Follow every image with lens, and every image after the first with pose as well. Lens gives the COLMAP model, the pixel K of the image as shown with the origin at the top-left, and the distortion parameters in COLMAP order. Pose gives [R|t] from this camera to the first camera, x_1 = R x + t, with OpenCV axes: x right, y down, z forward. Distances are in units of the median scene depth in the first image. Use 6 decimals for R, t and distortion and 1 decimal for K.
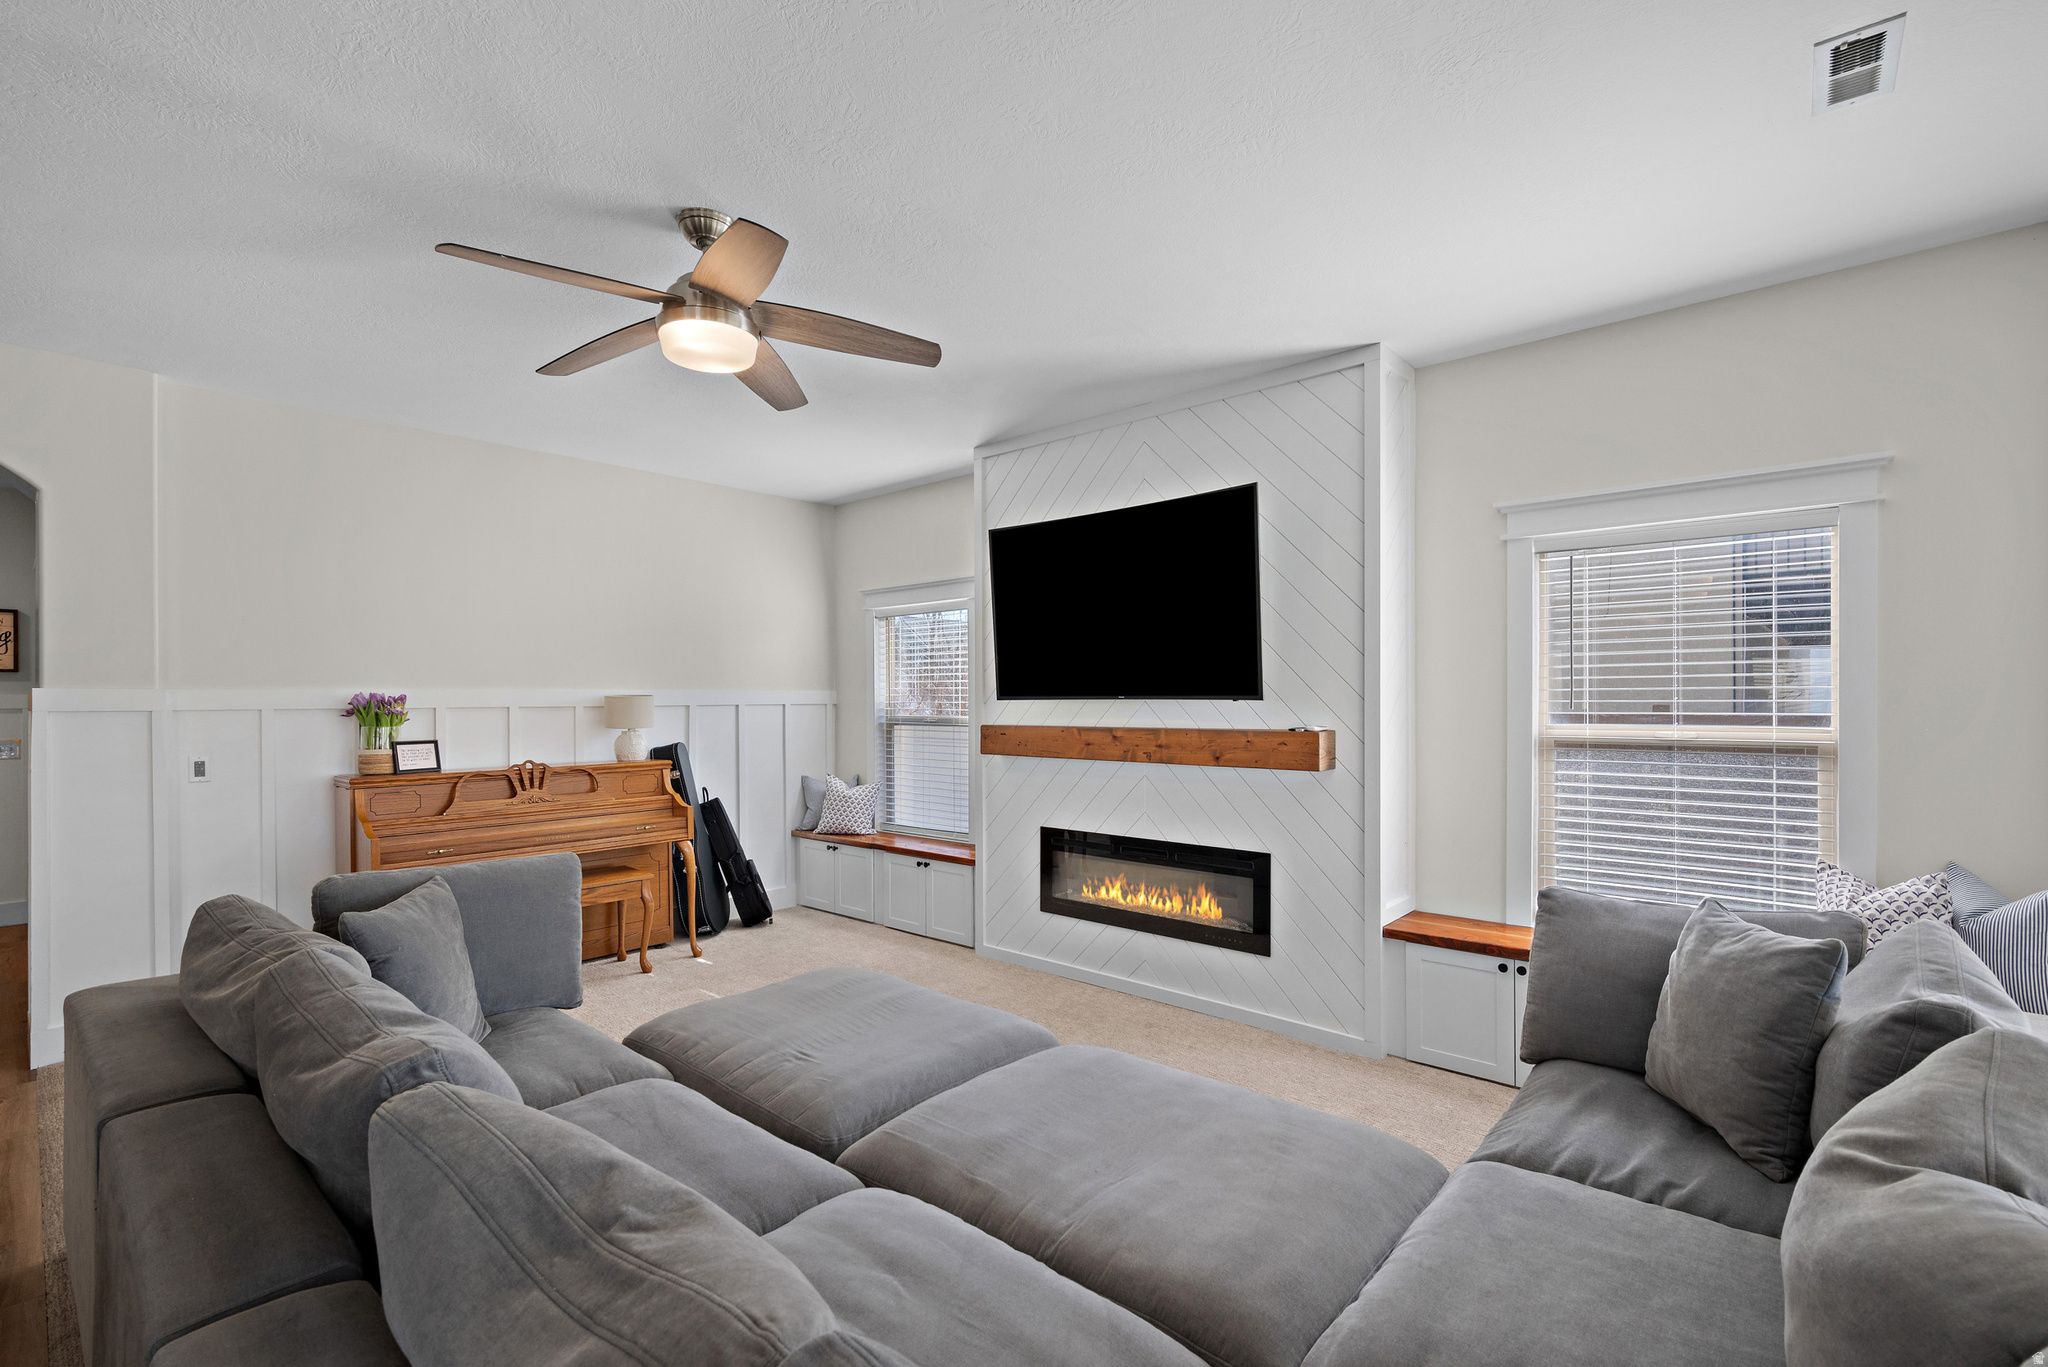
lens RADIAL K [[927.5, 0, 1021.3], [0, 927.5, 696.0], [0, 0, 1]] dist [-0.001554, 0.000603]
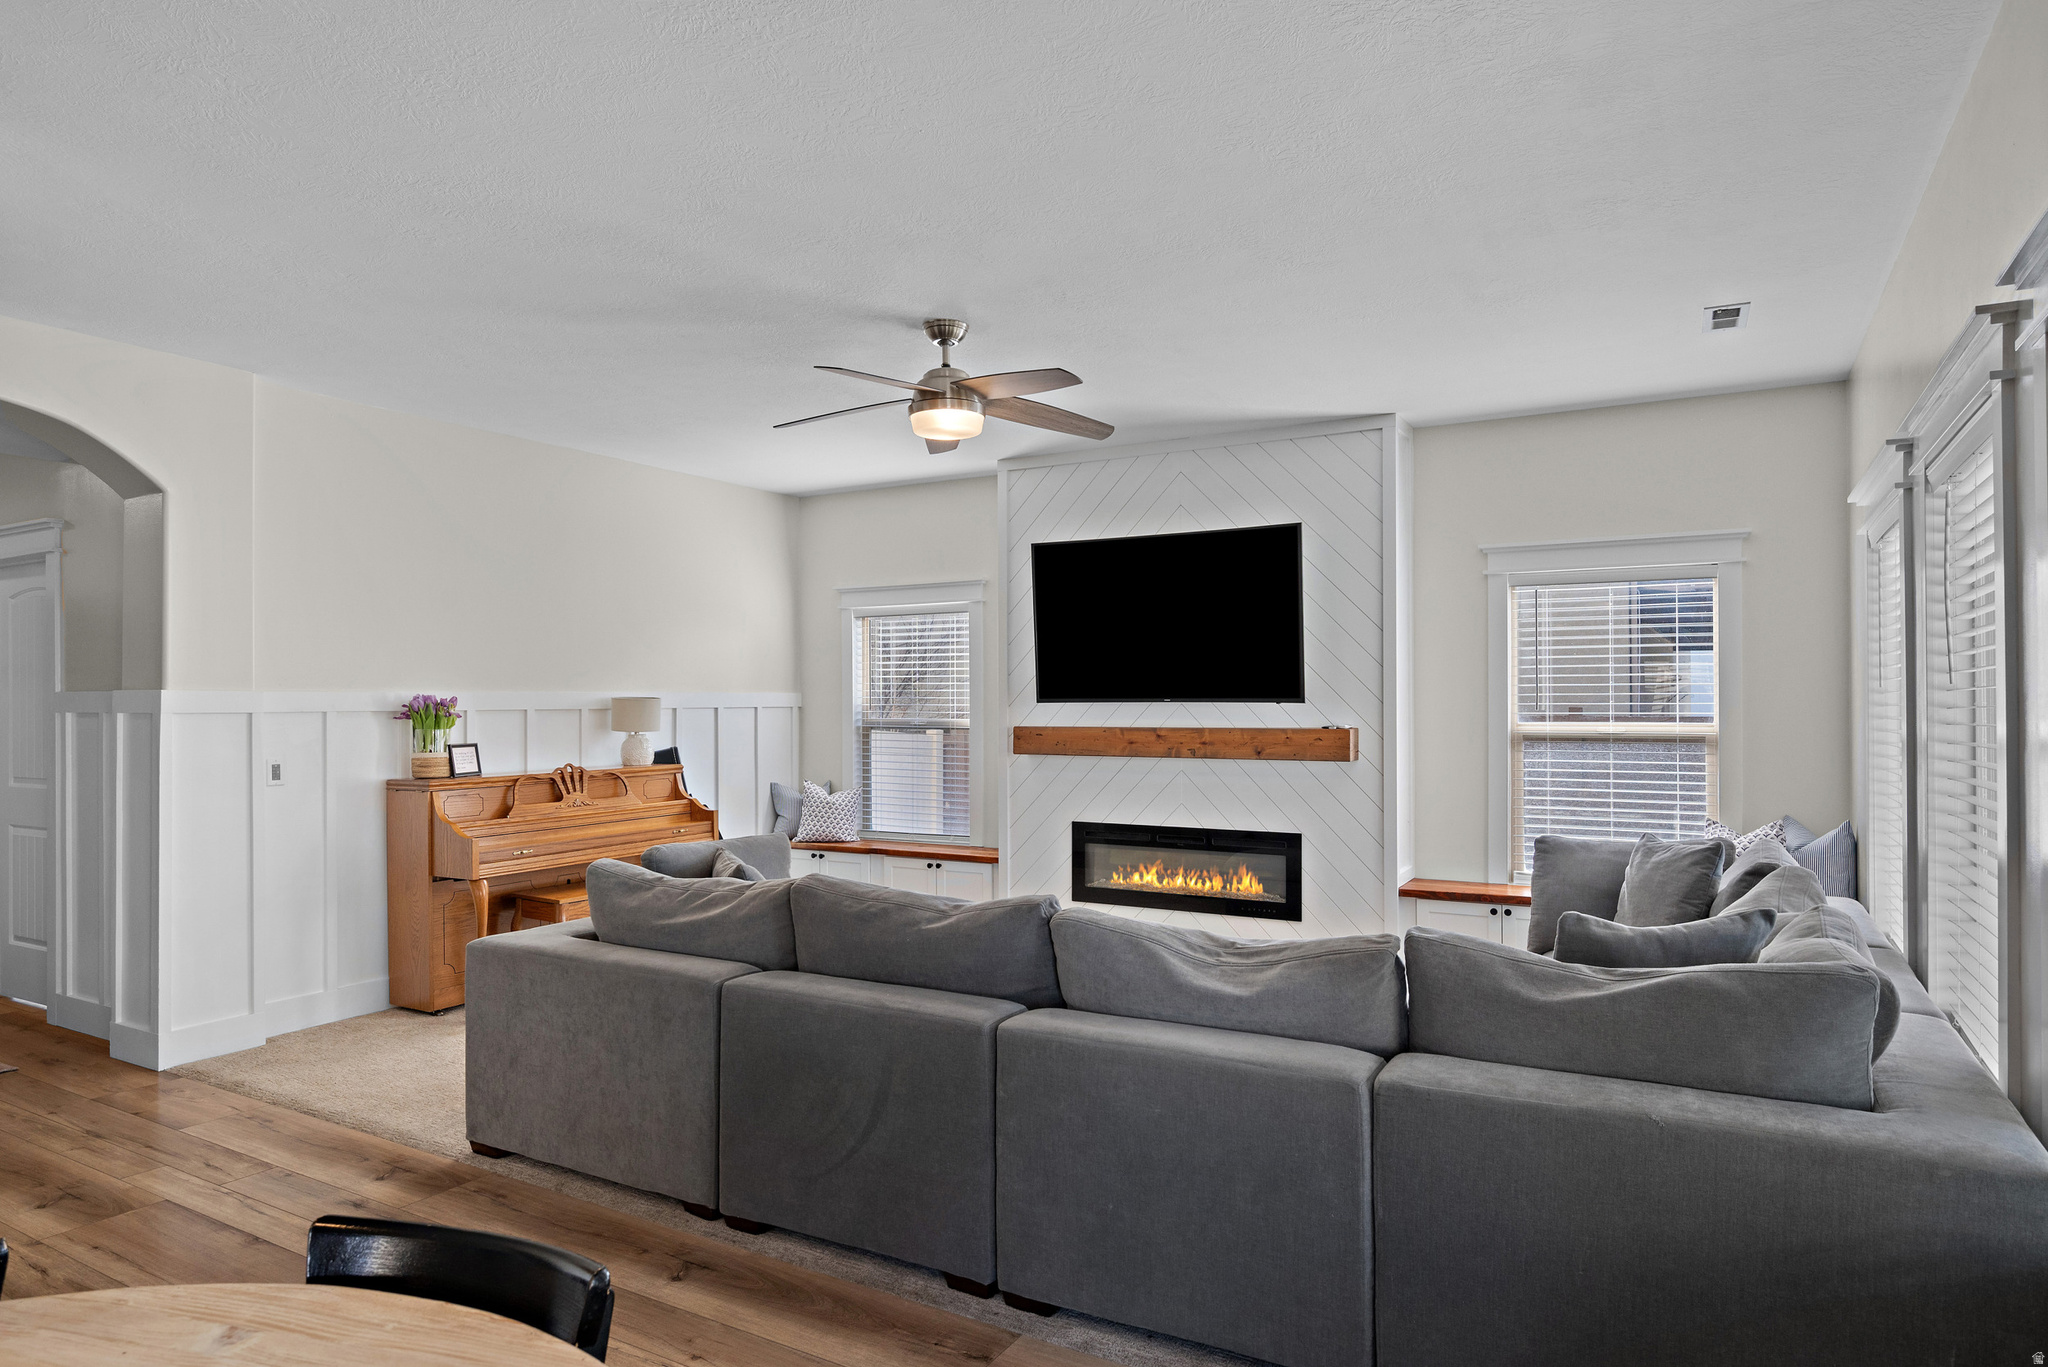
lens RADIAL K [[1208.1, 0, 1026.0], [0, 1208.1, 683.1], [0, 0, 1]] dist [-0.004102, 0.000118]
pose [[0.979503, 0.003768, 0.201396, -0.374616], [-0.001483, 0.999933, -0.011492, -0.002482], [-0.201426, 0.010957, 0.979443, -0.422225]]
